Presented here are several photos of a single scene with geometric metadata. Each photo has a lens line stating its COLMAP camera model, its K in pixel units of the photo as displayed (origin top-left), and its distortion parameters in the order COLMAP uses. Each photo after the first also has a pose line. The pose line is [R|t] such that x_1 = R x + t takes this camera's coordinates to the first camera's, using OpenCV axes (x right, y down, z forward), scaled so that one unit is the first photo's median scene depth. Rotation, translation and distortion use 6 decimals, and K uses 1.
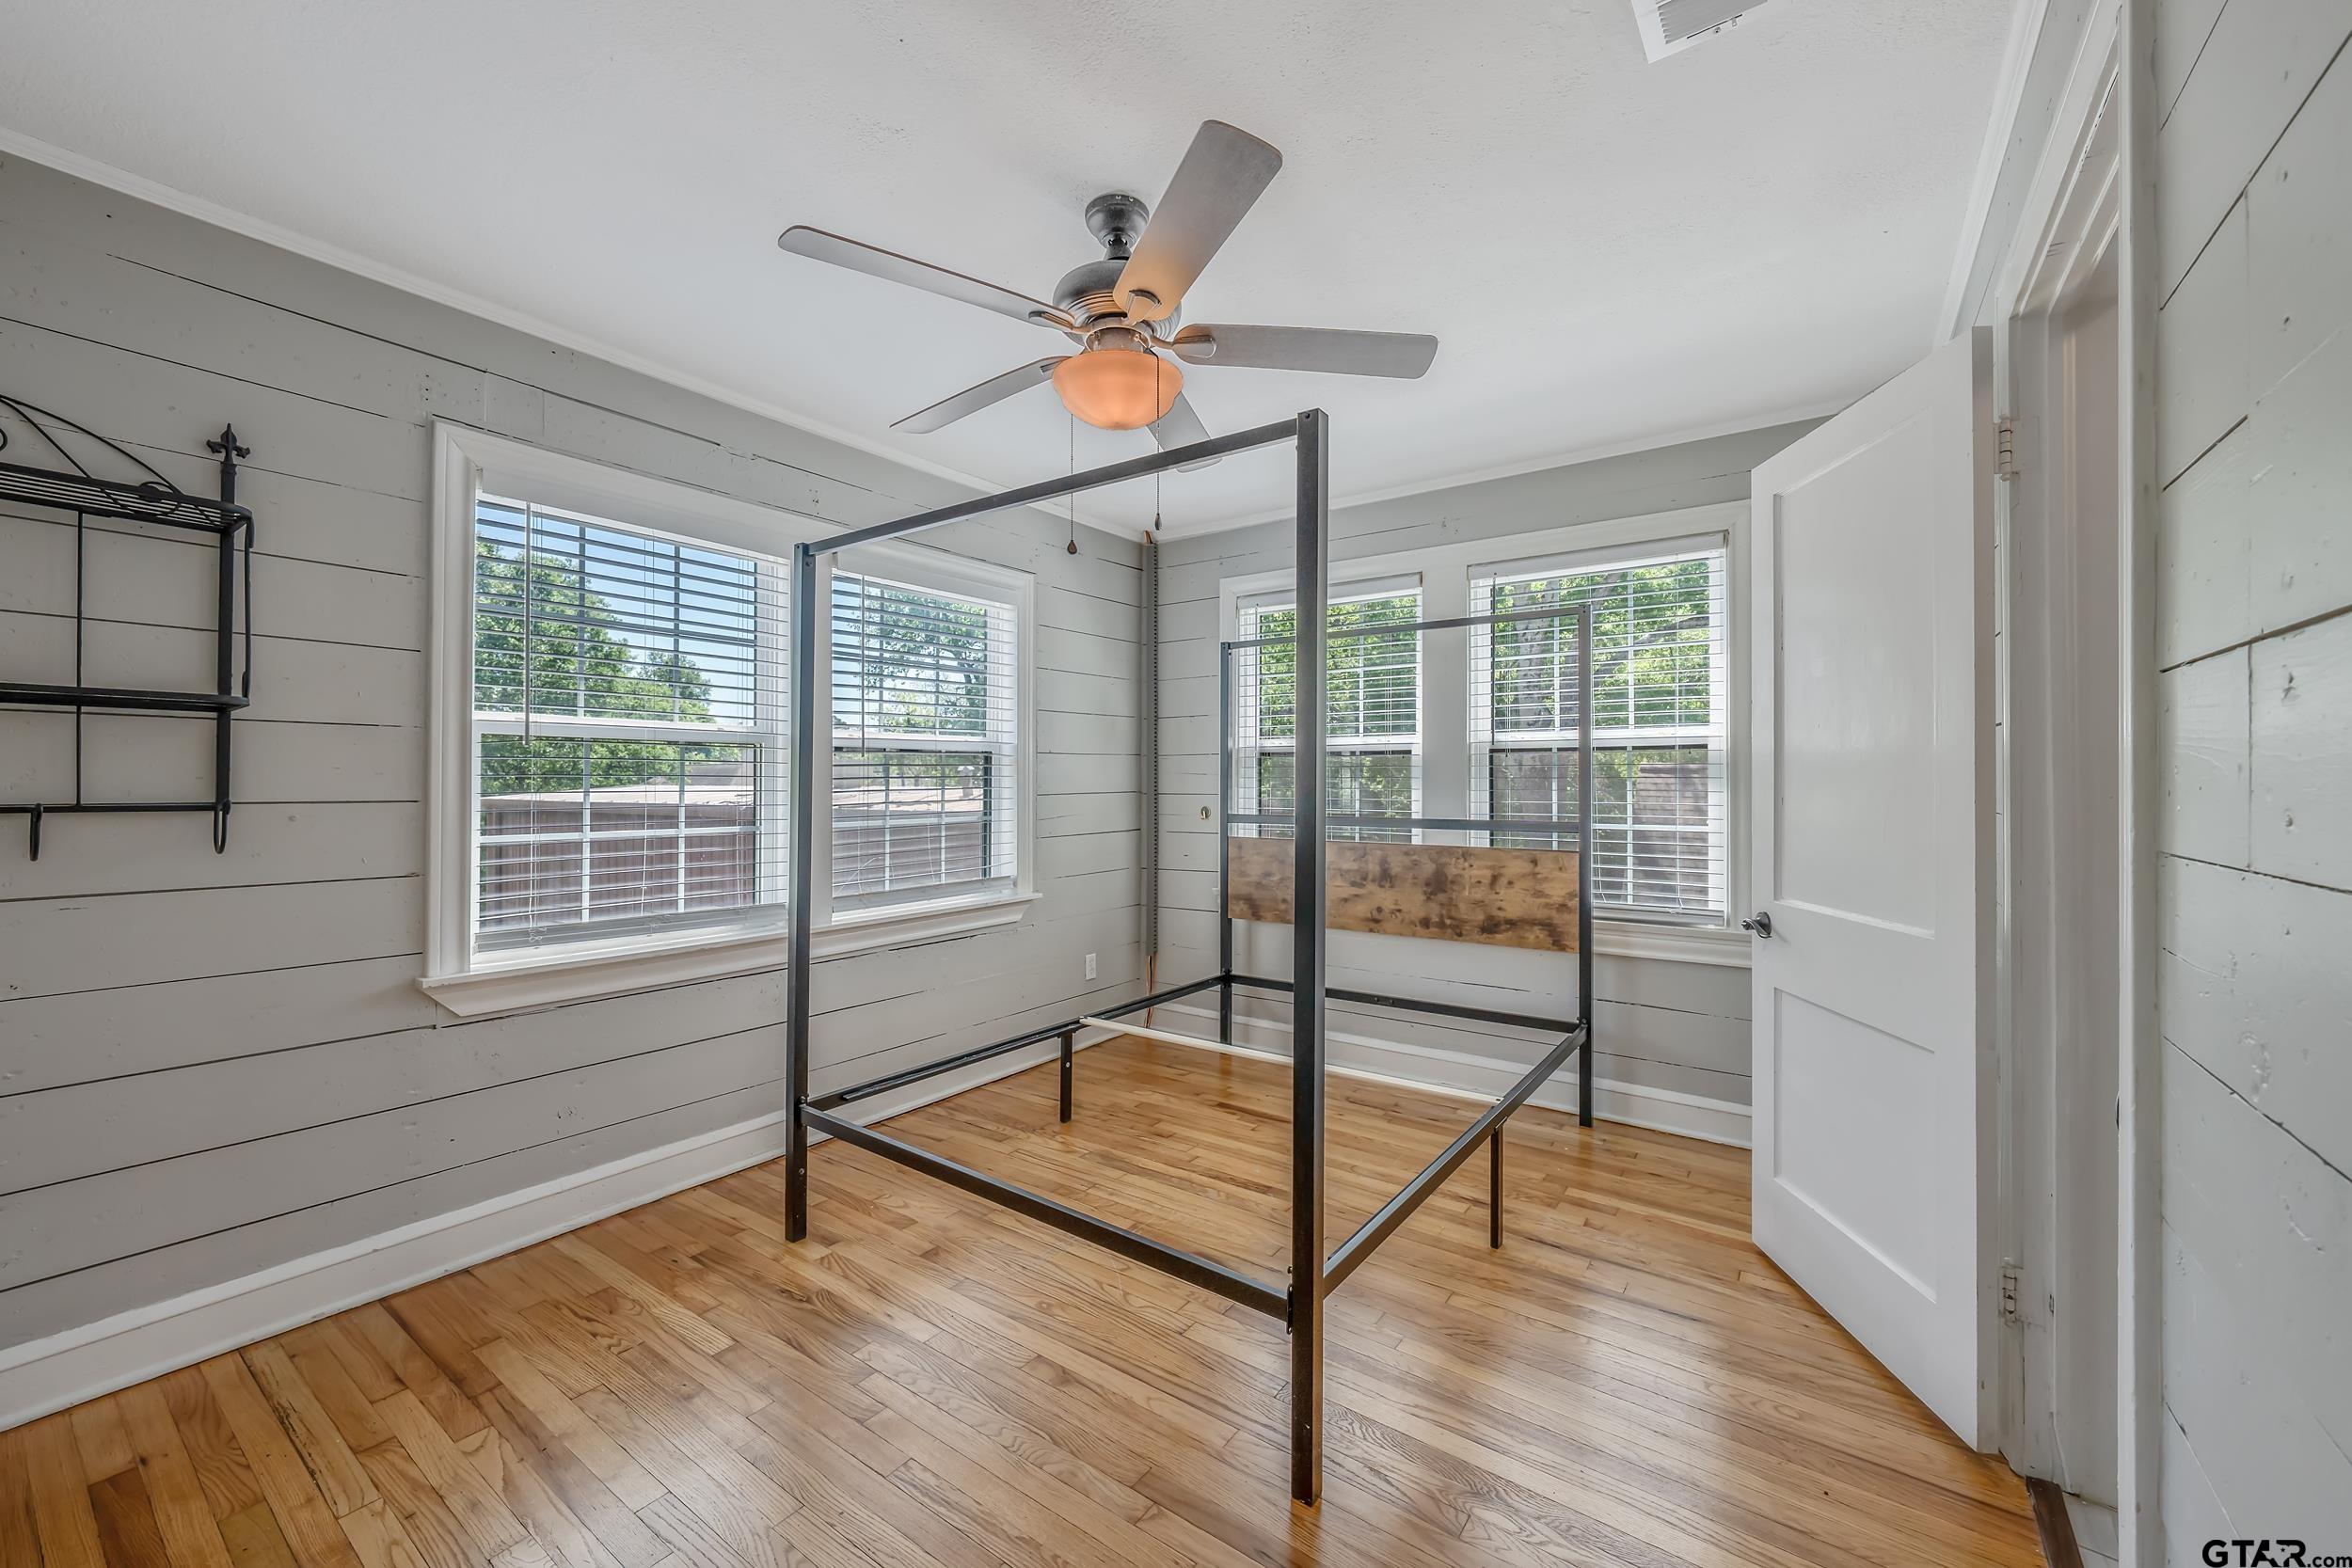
lens RADIAL K [[916.7, 0, 1175.0], [0, 916.7, 779.5], [0, 0, 1]] dist [-0.000010, -0.000053]
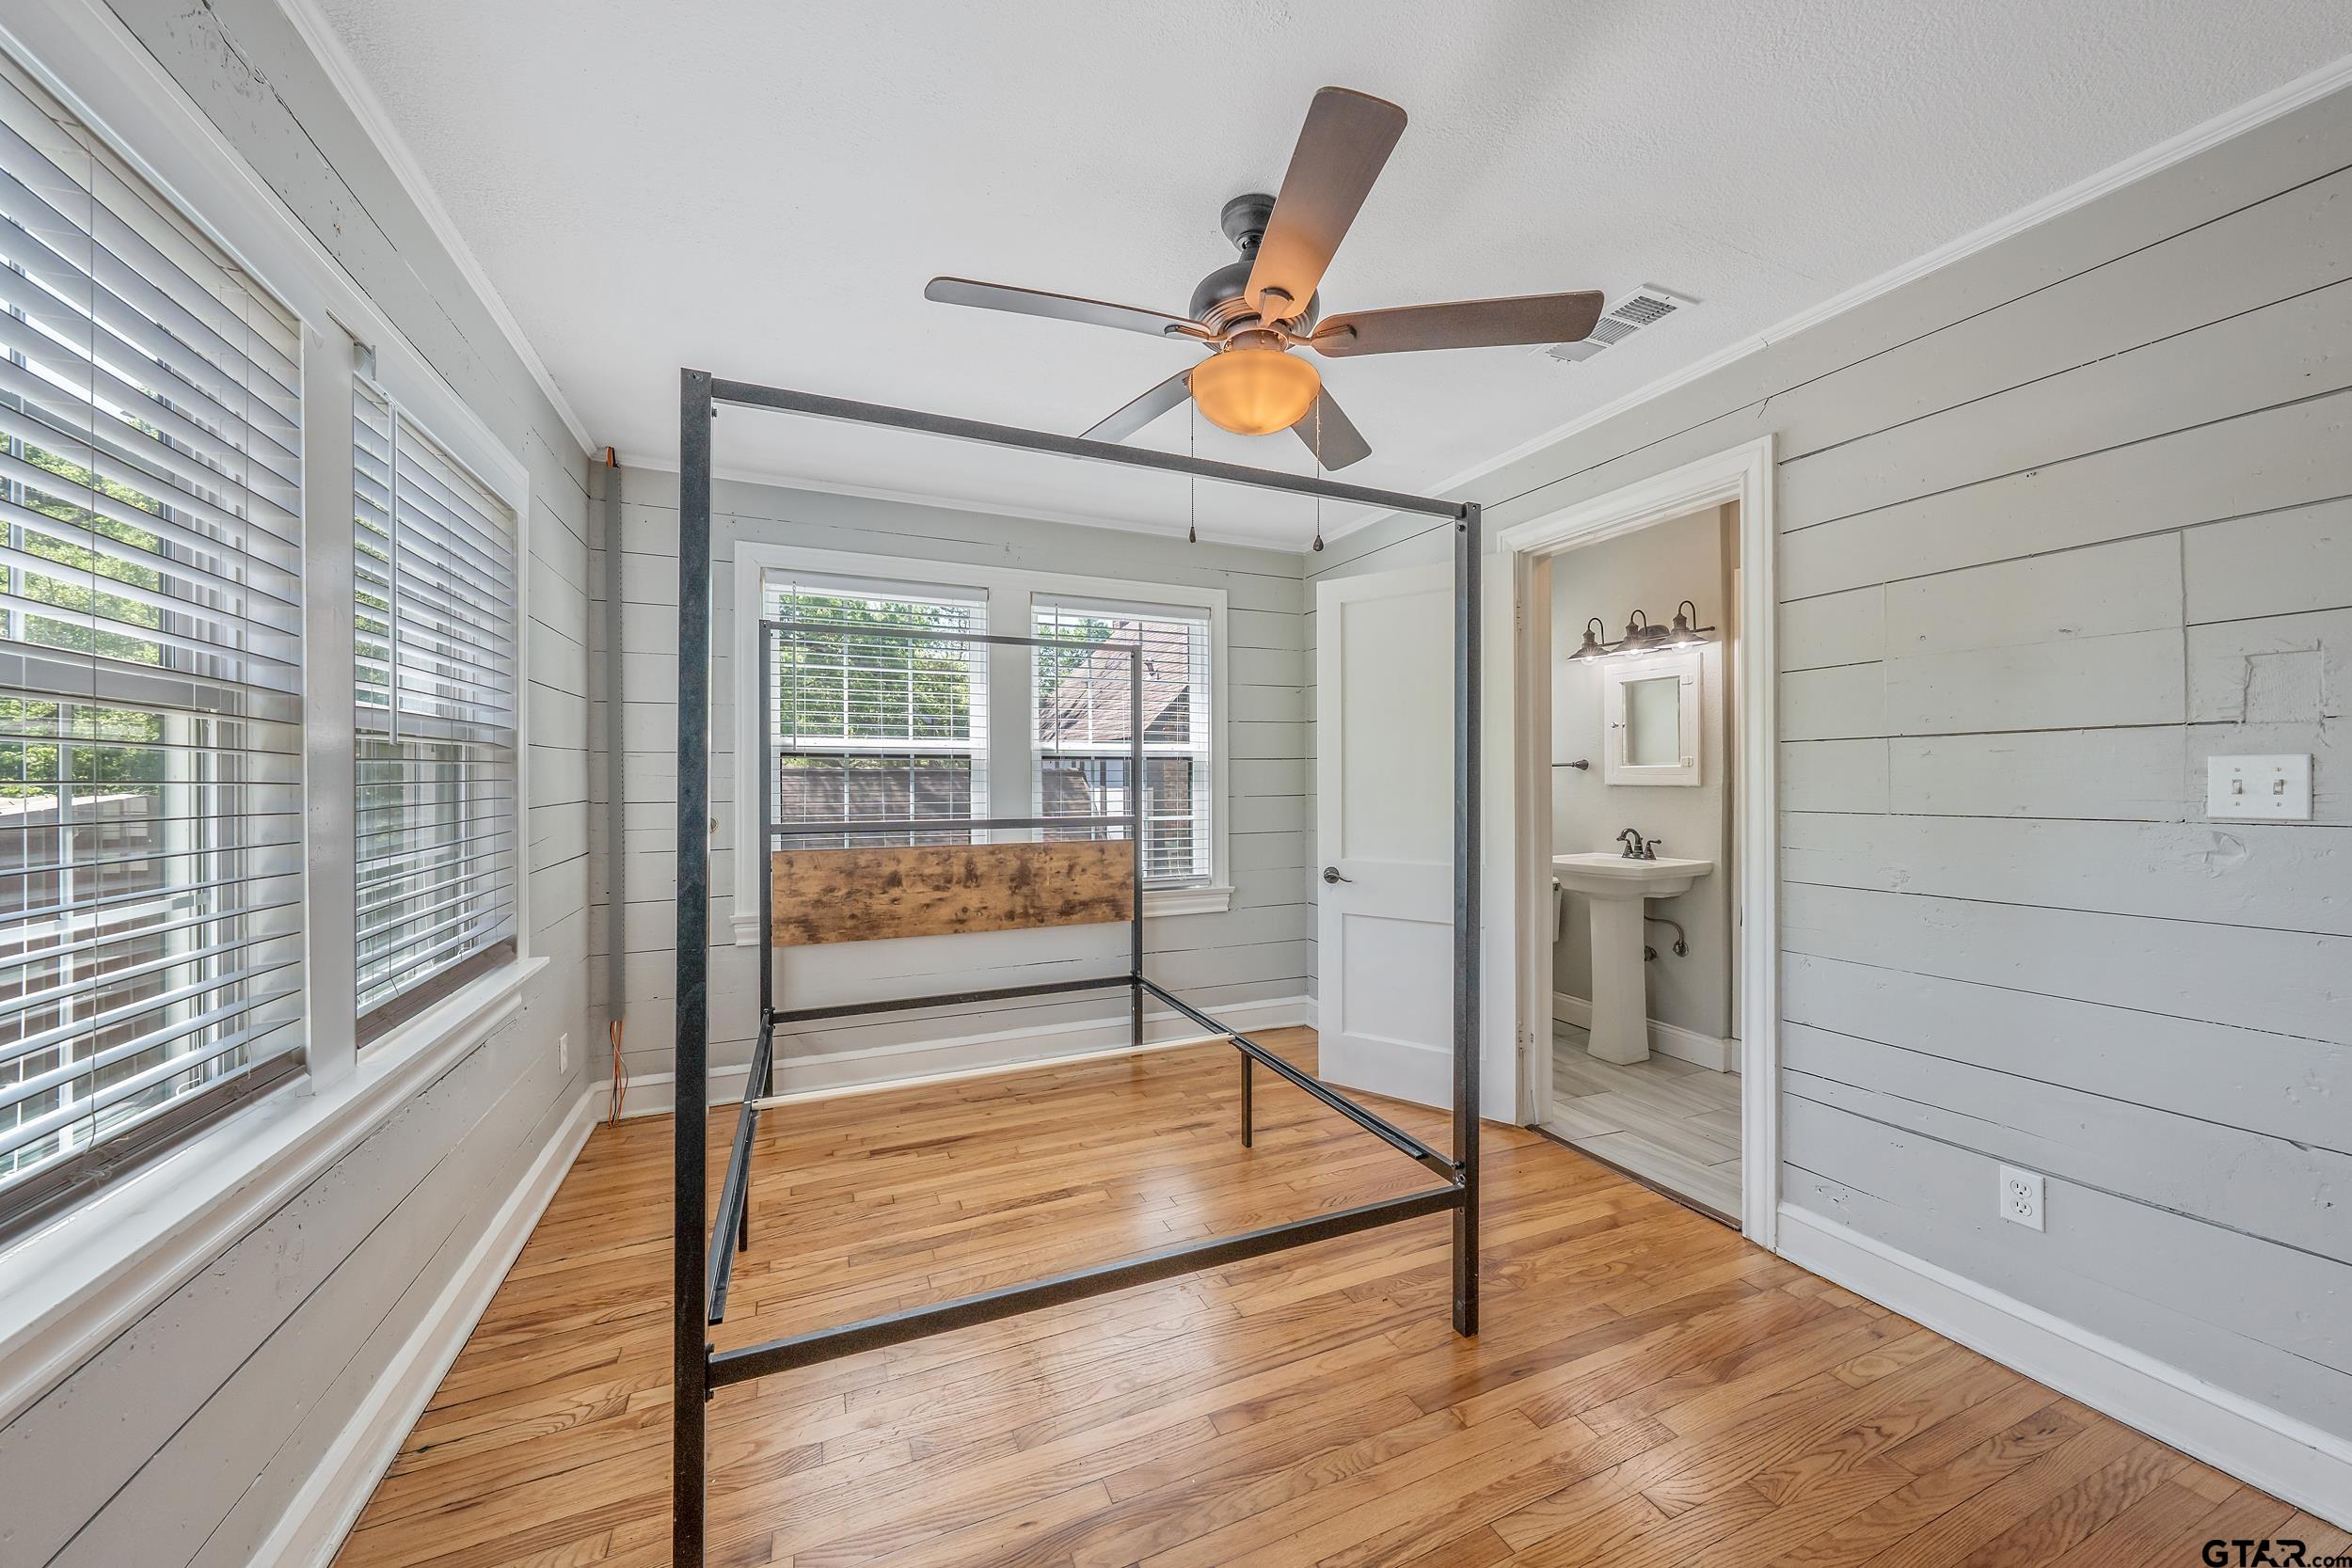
lens RADIAL K [[833.1, 0, 1176.0], [0, 833.1, 784.0], [0, 0, 1]] dist [-0.009137, -0.000019]
pose [[0.507781, -0.003107, 0.861480, -0.492752], [0.002495, 0.999995, 0.002136, -0.000397], [-0.861482, 0.001065, 0.507786, 0.346912]]
